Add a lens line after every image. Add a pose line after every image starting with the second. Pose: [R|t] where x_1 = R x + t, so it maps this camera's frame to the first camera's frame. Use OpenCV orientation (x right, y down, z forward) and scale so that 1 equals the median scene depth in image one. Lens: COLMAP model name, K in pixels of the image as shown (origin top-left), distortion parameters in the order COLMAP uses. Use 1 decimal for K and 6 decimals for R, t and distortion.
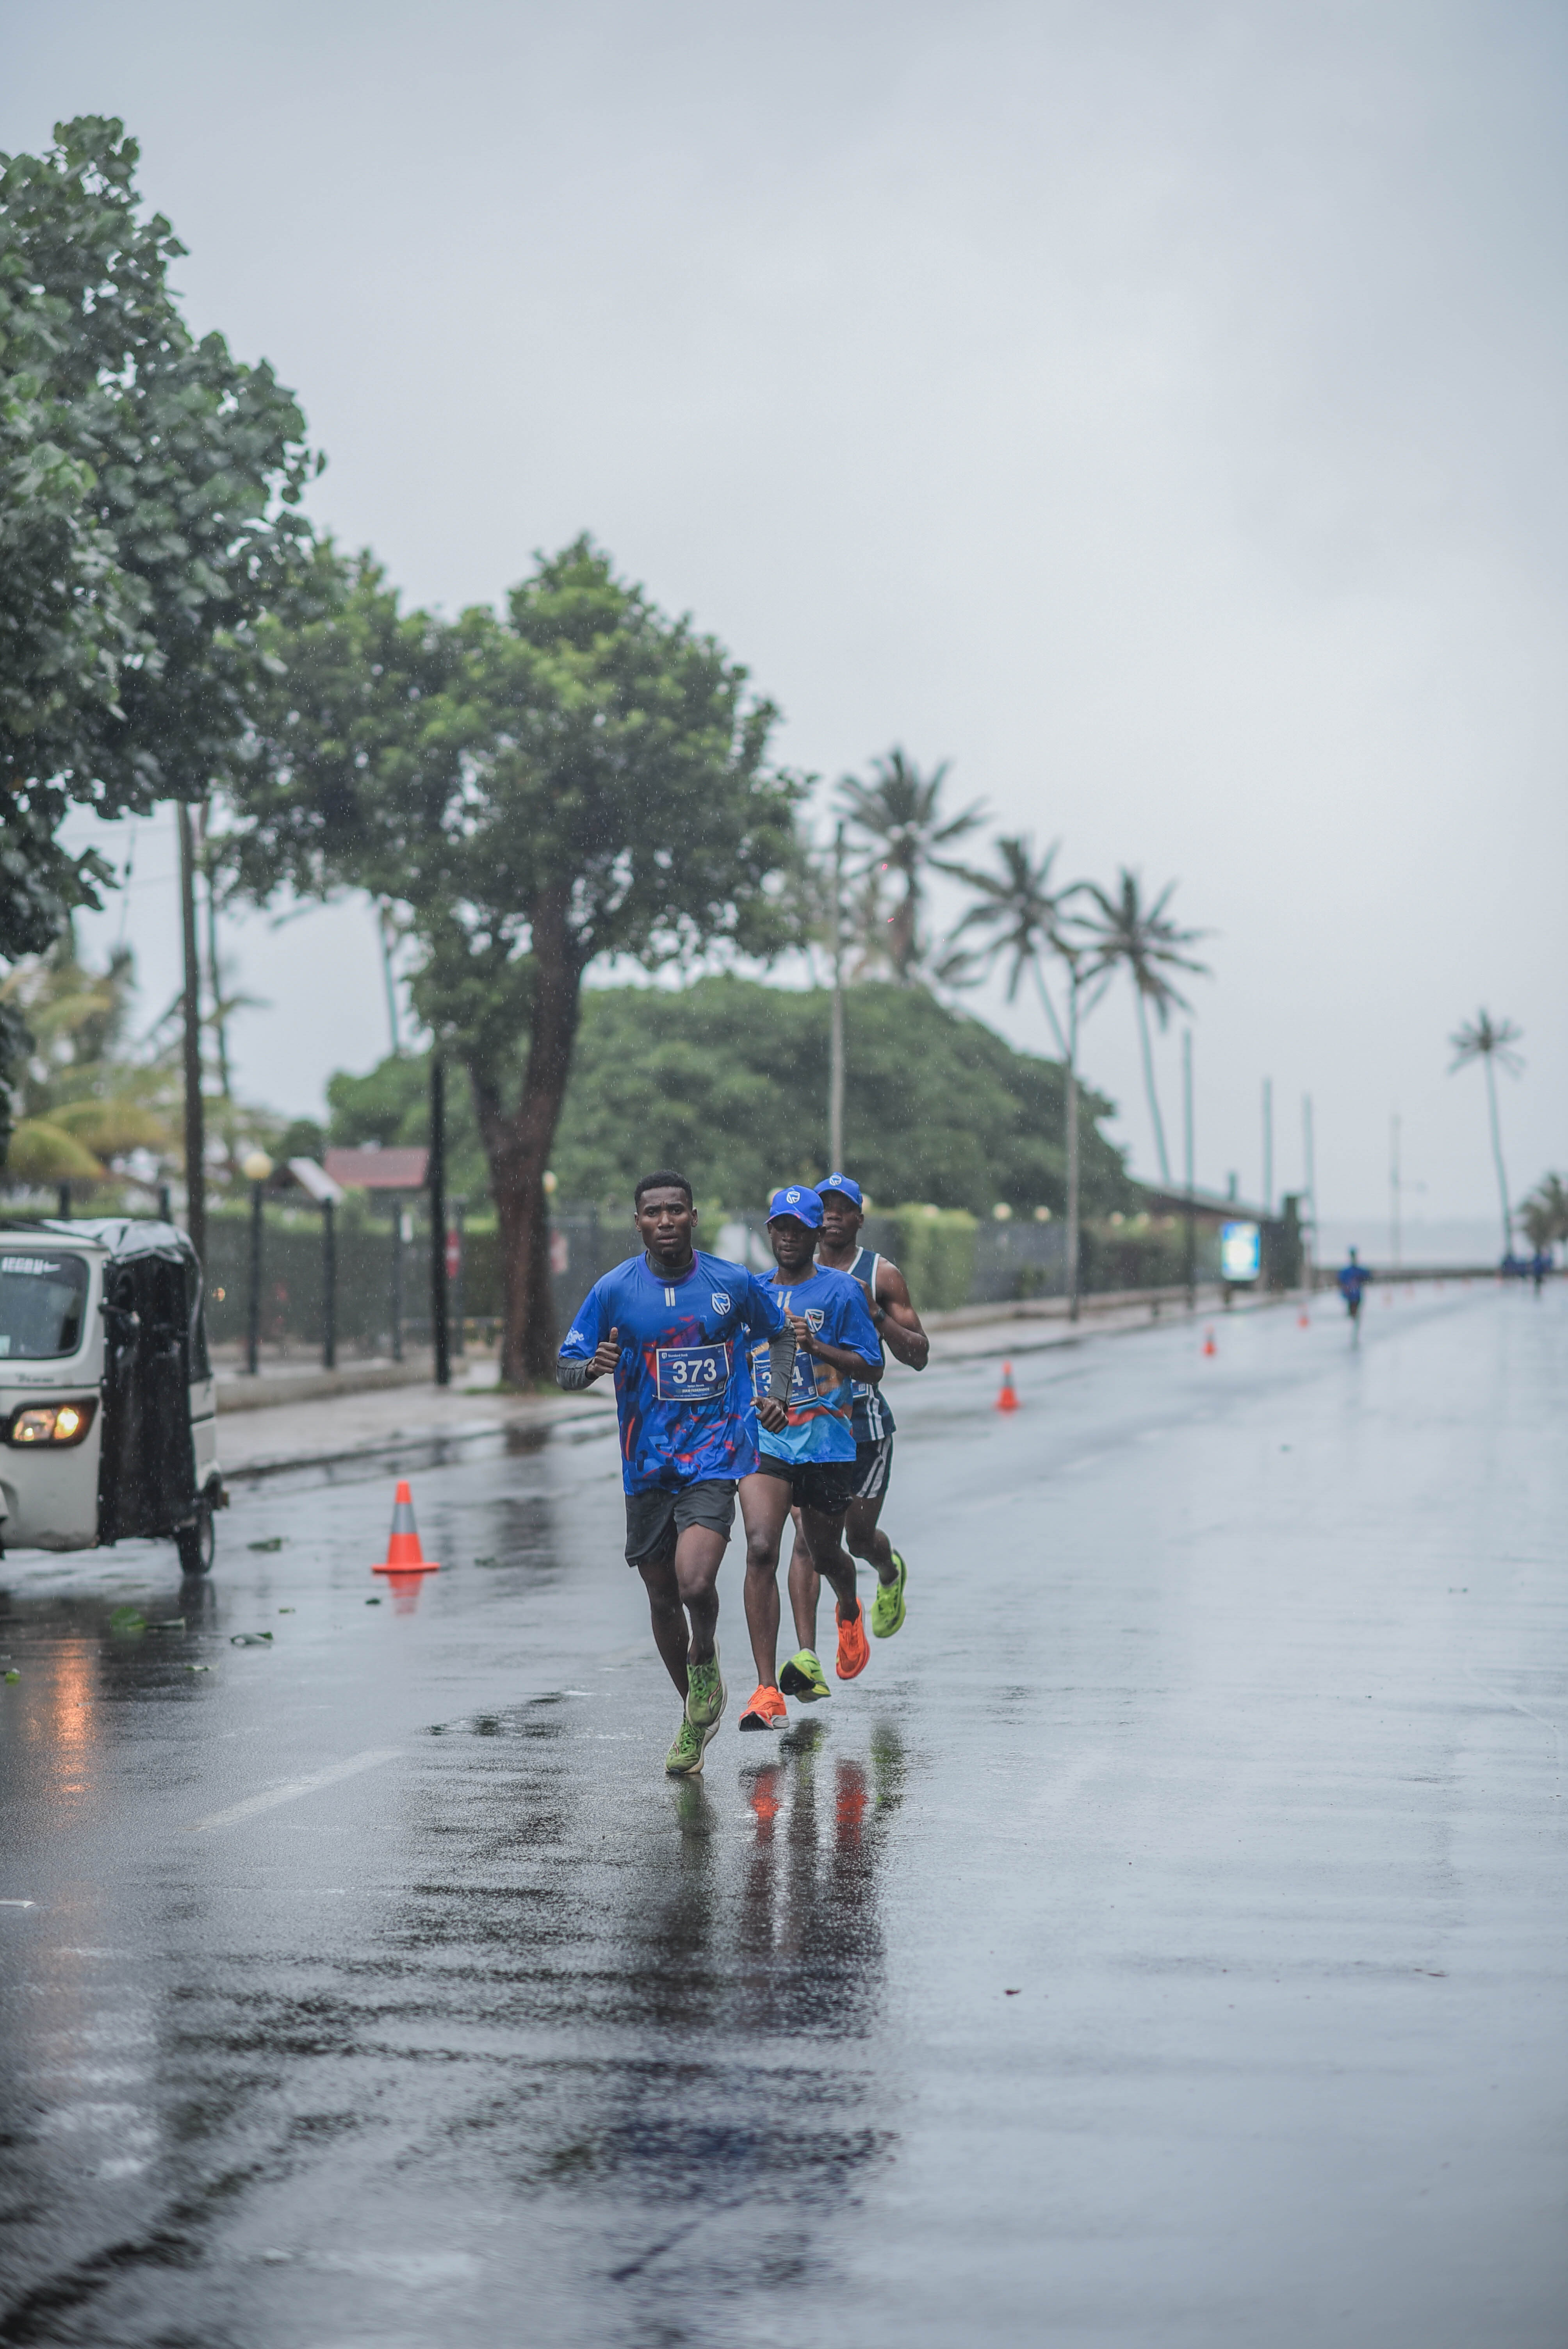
lens RADIAL K [[5494.9, 0, 794.5], [0, 5494.9, 1164.5], [0, 0, 1]] dist [-0.103830, 0.000000]
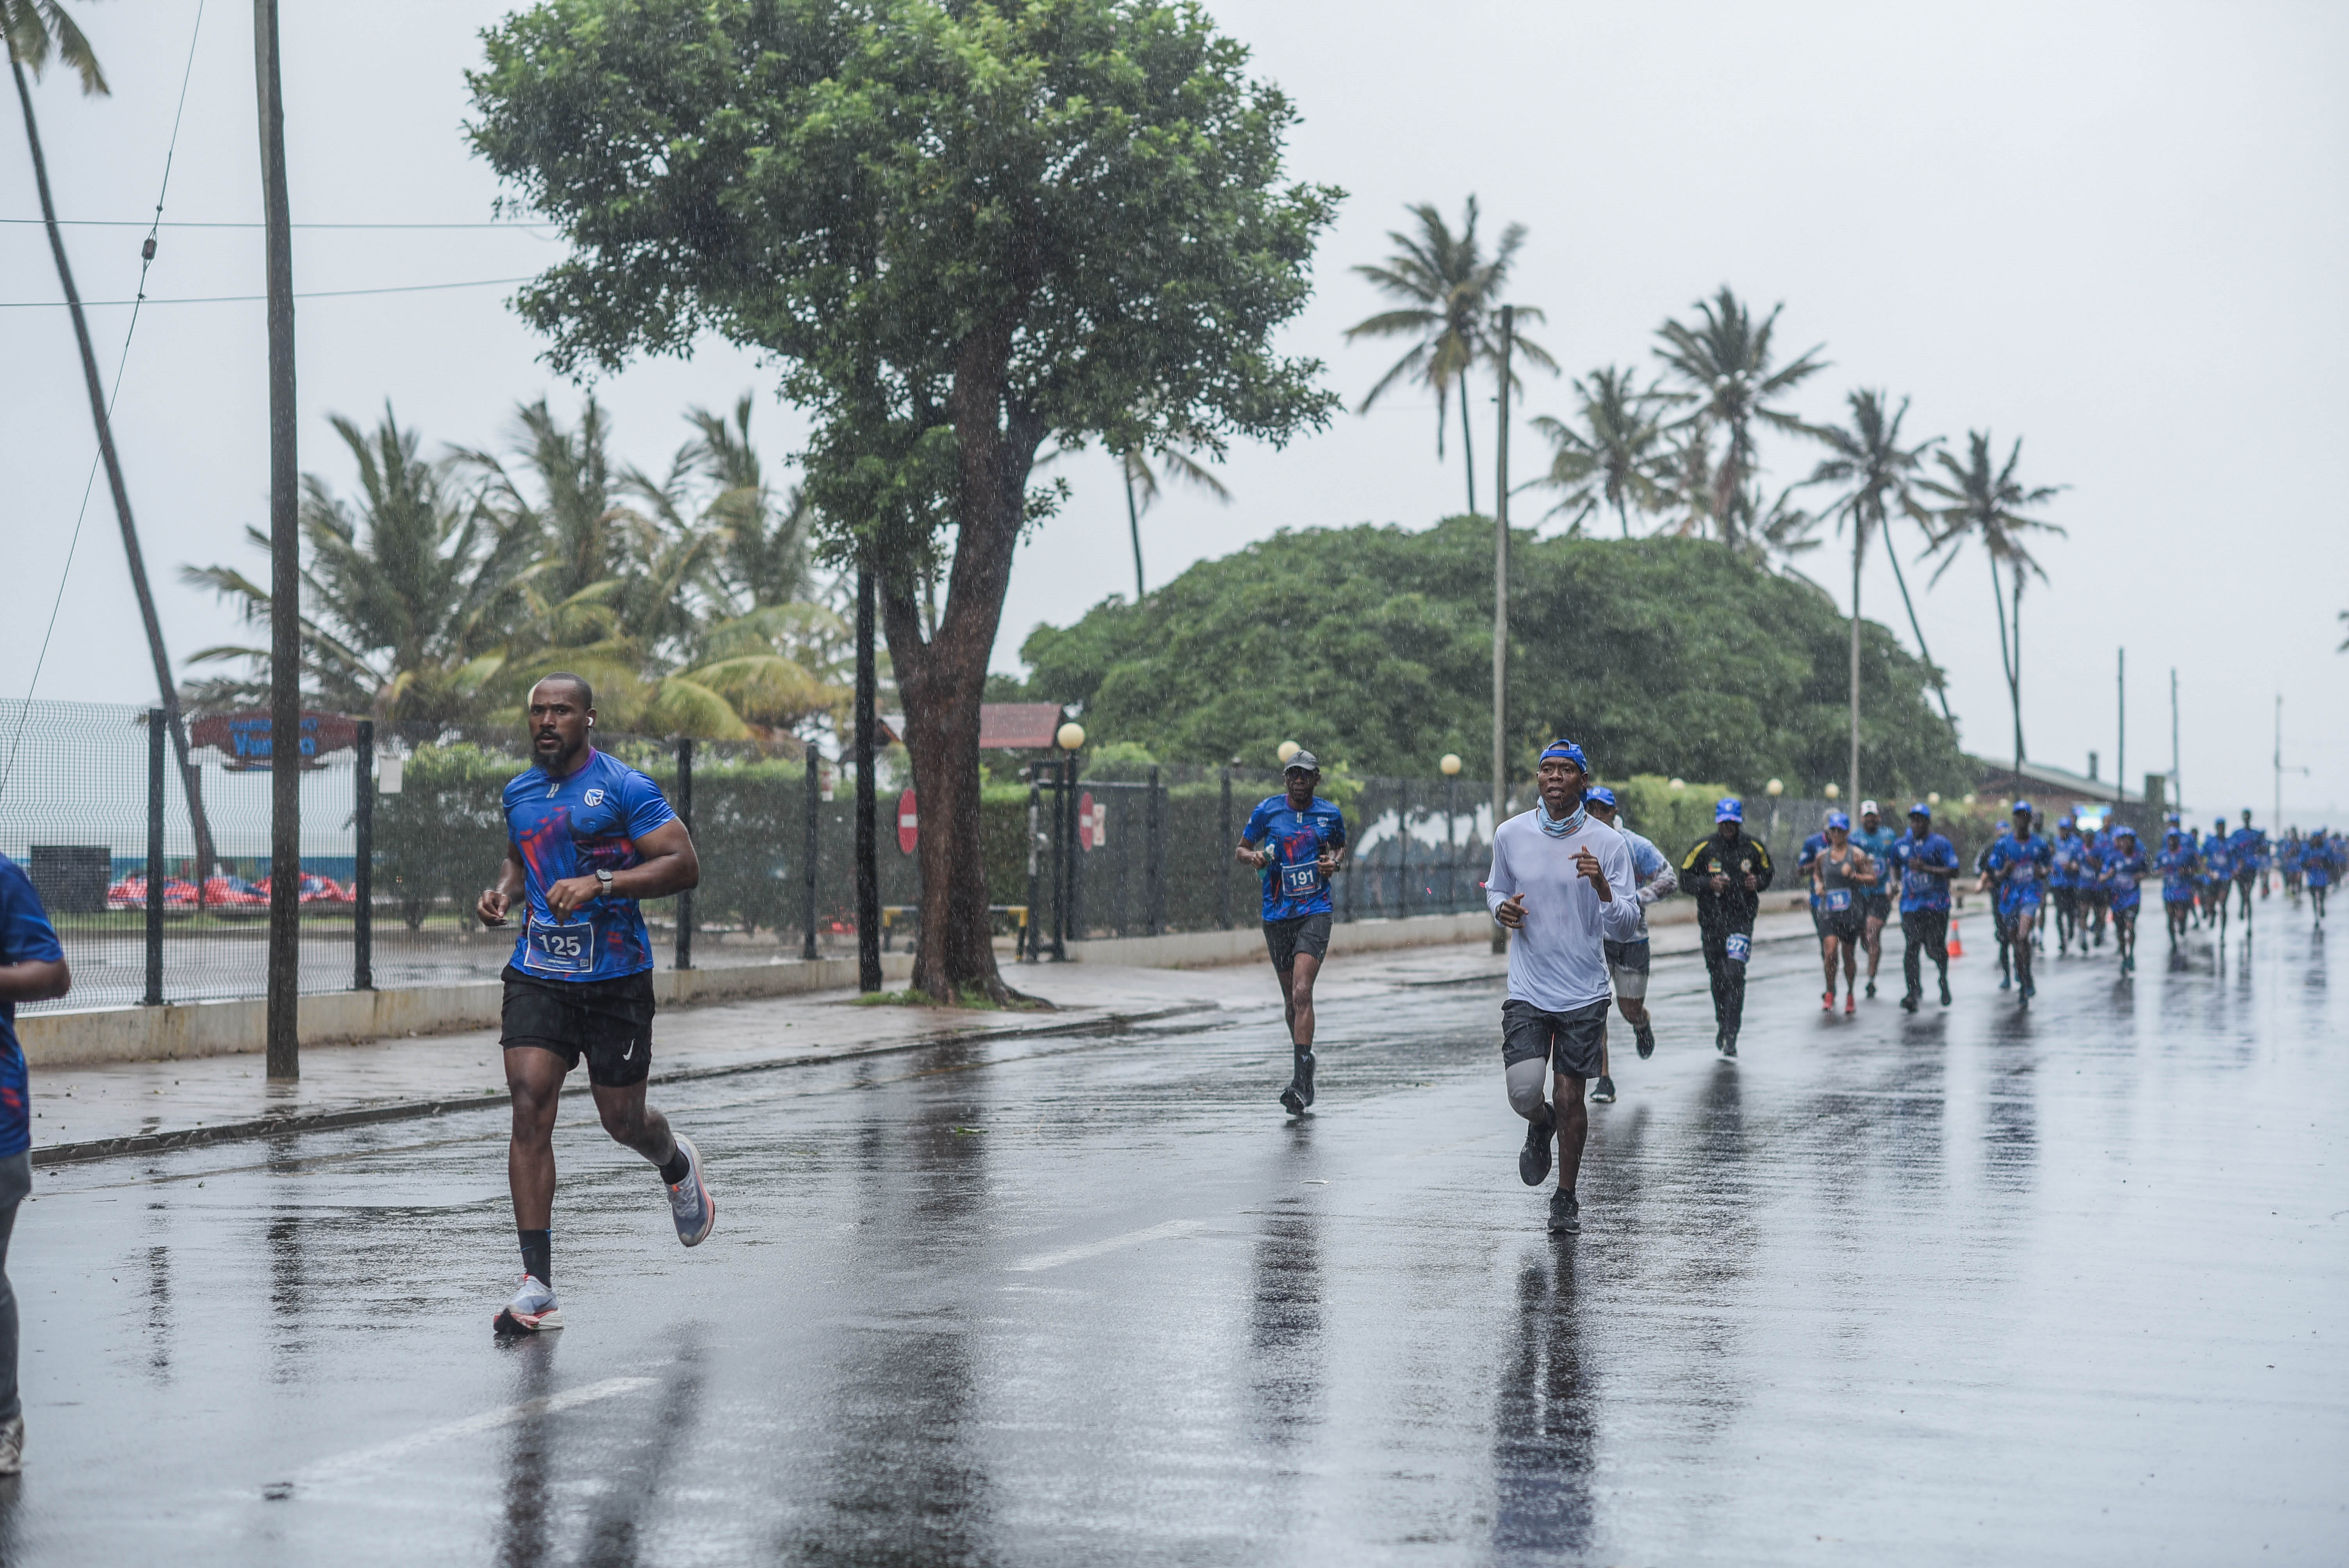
lens RADIAL K [[5494.9, 0, 1220.5], [0, 5494.9, 743.8], [0, 0, 1]] dist [-0.103830, 0.000000]
pose [[0.996118, 0.007439, -0.087718, 0.026083], [-0.007486, 0.999972, -0.000205, 0.002651], [0.087714, 0.000861, 0.996145, 0.117617]]
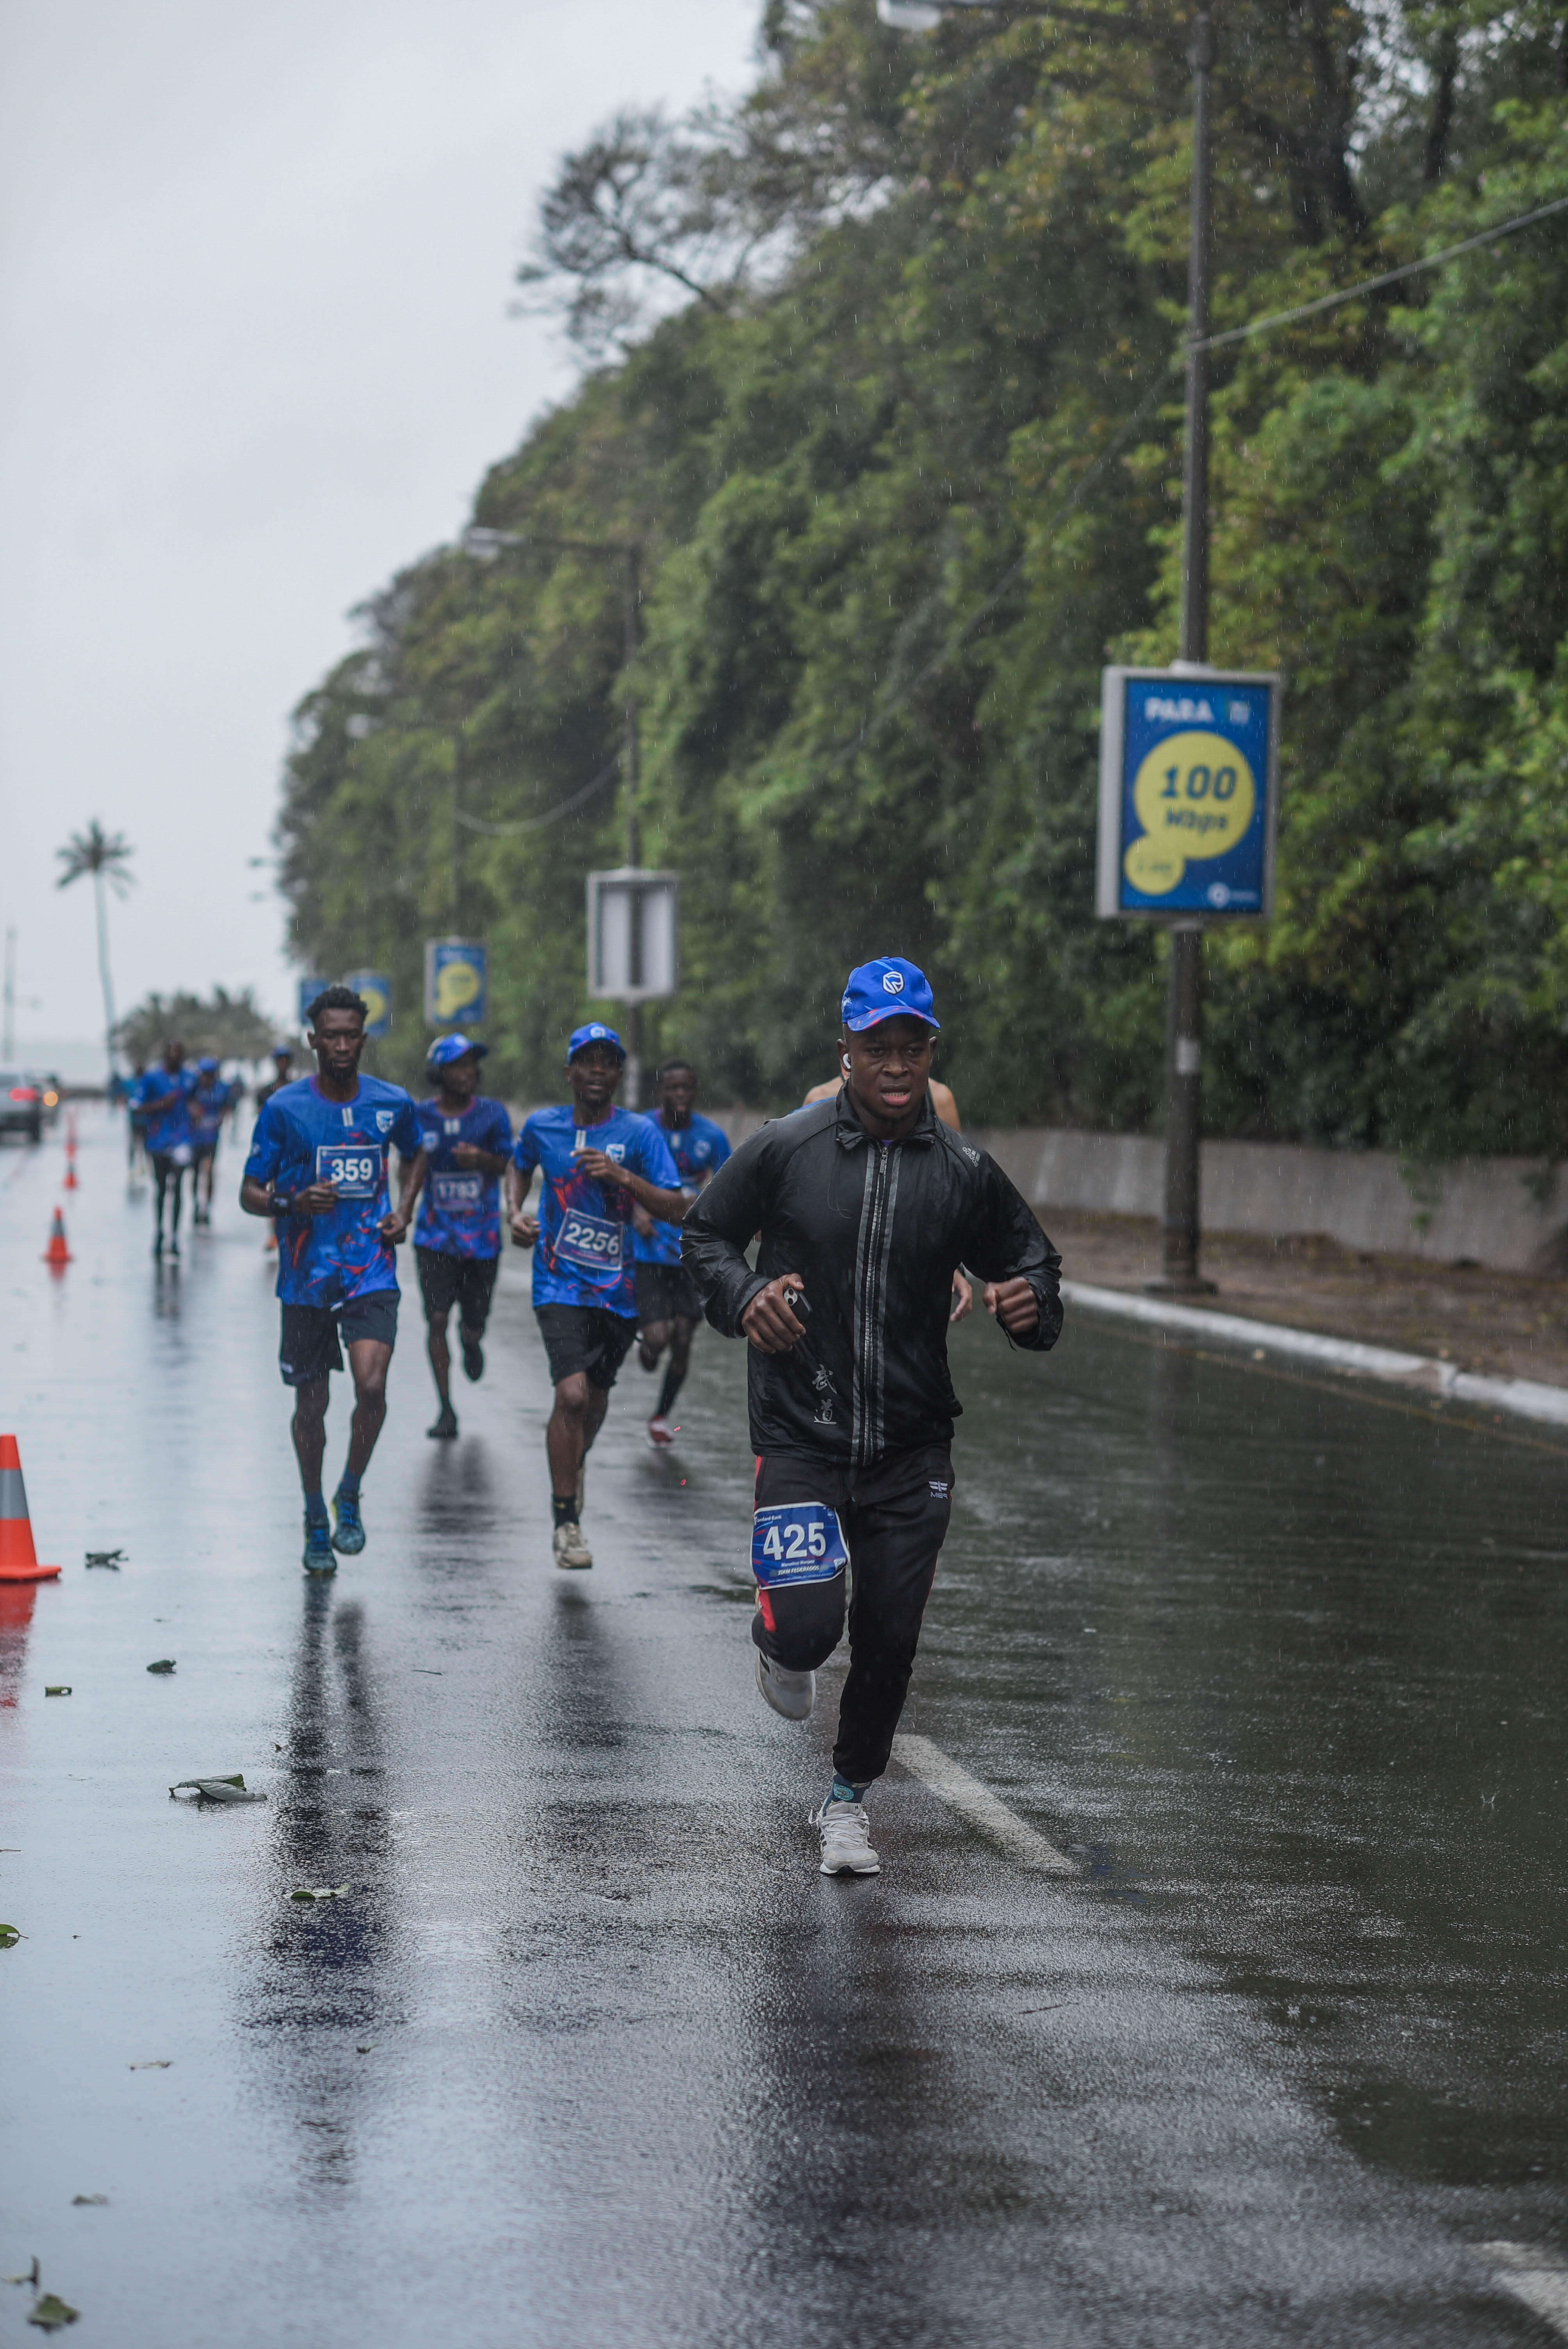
lens RADIAL K [[5494.9, 0, 783.4], [0, 5494.9, 1173.1], [0, 0, 1]] dist [-0.103830, 0.000000]
pose [[0.963899, 0.021891, 0.265365, -0.033466], [-0.031064, 0.999054, 0.030419, 0.001402], [-0.264448, -0.037564, 0.963668, 0.082979]]
